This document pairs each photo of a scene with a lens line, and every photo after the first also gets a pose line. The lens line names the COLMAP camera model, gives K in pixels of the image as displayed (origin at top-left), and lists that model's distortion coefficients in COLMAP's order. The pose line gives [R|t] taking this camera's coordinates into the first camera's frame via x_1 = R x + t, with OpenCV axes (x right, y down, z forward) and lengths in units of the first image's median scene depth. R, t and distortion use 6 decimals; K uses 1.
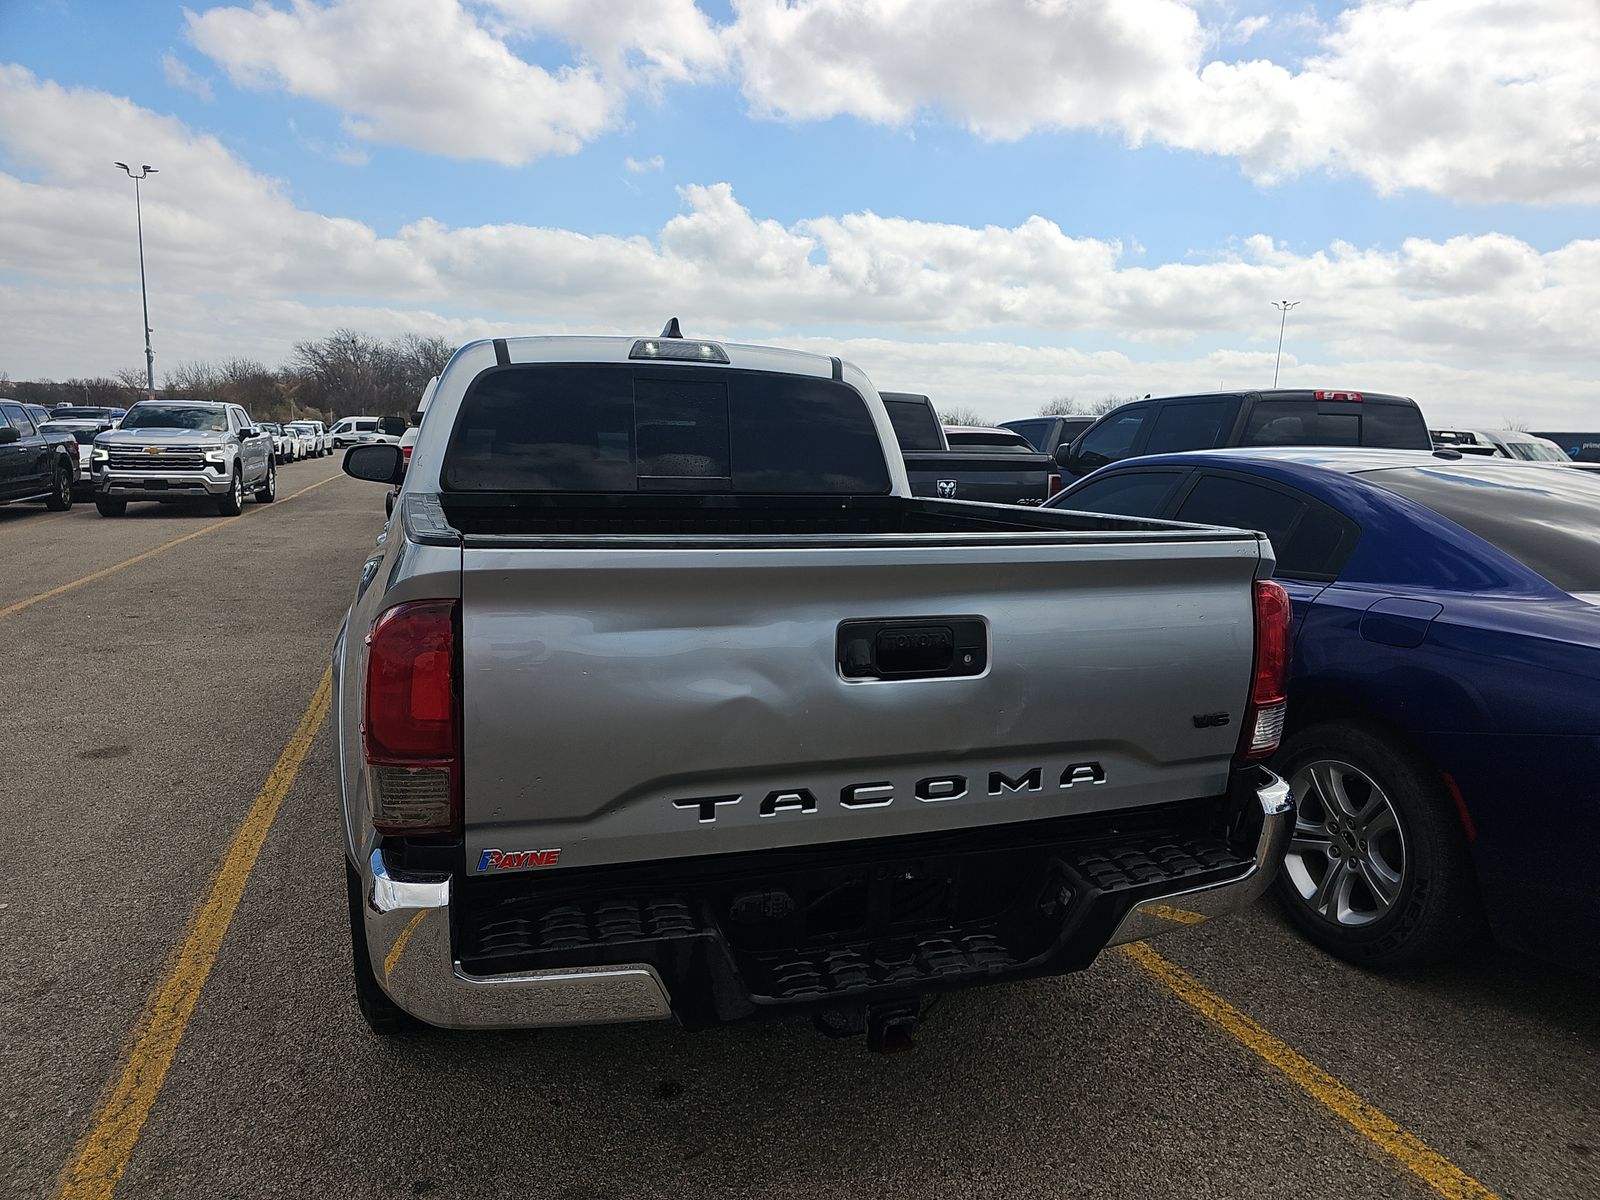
lens RADIAL K [[1069.6, 0, 794.0], [0, 1069.6, 600.1], [0, 0, 1]] dist [0.043379, -0.050768]
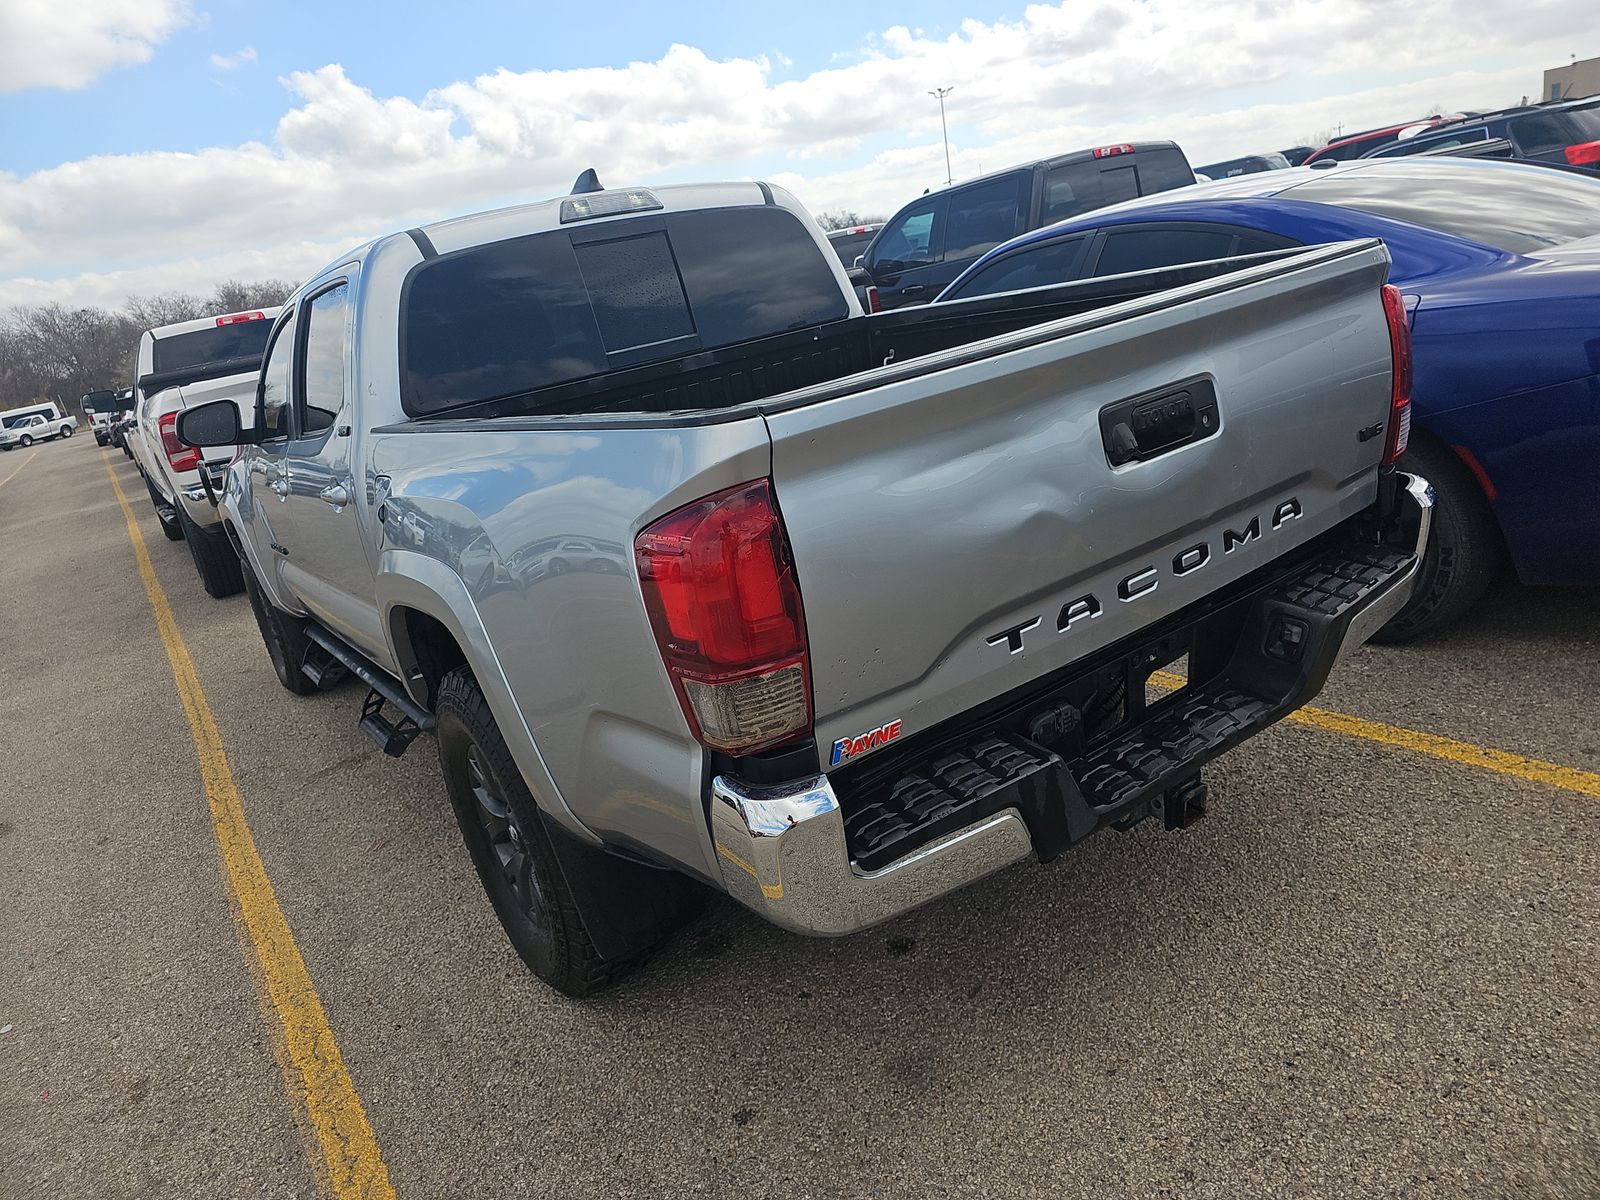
lens RADIAL K [[1076.0, 0, 783.8], [0, 1076.0, 591.1], [0, 0, 1]] dist [0.038455, -0.049768]
pose [[0.943060, -0.268128, 0.196836, -0.220387], [0.243815, 0.959773, 0.139251, -0.013222], [-0.226255, -0.083331, 0.970497, 0.064485]]
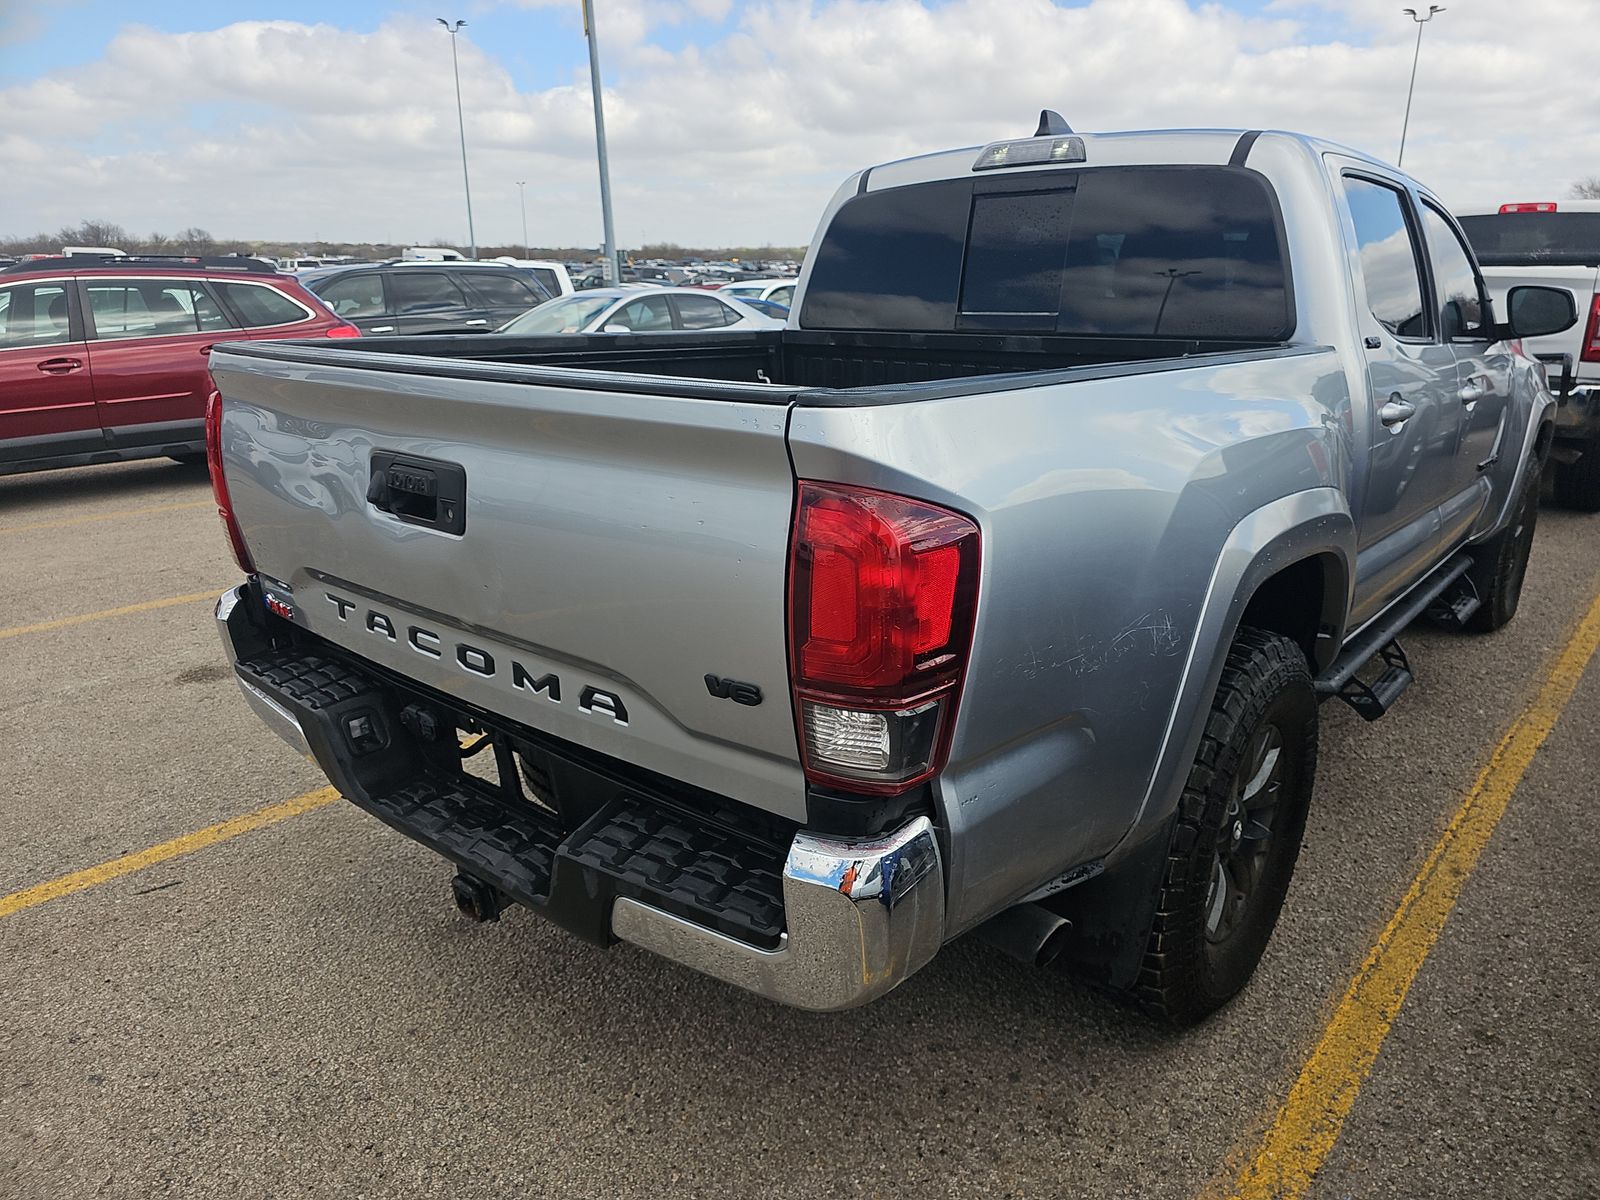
lens RADIAL K [[1069.6, 0, 794.0], [0, 1069.6, 600.1], [0, 0, 1]] dist [0.043379, -0.050768]
pose [[0.507478, 0.218526, -0.833494, 0.522075], [-0.112005, 0.975829, 0.187649, -0.034823], [0.854354, -0.001872, 0.519688, 0.405427]]
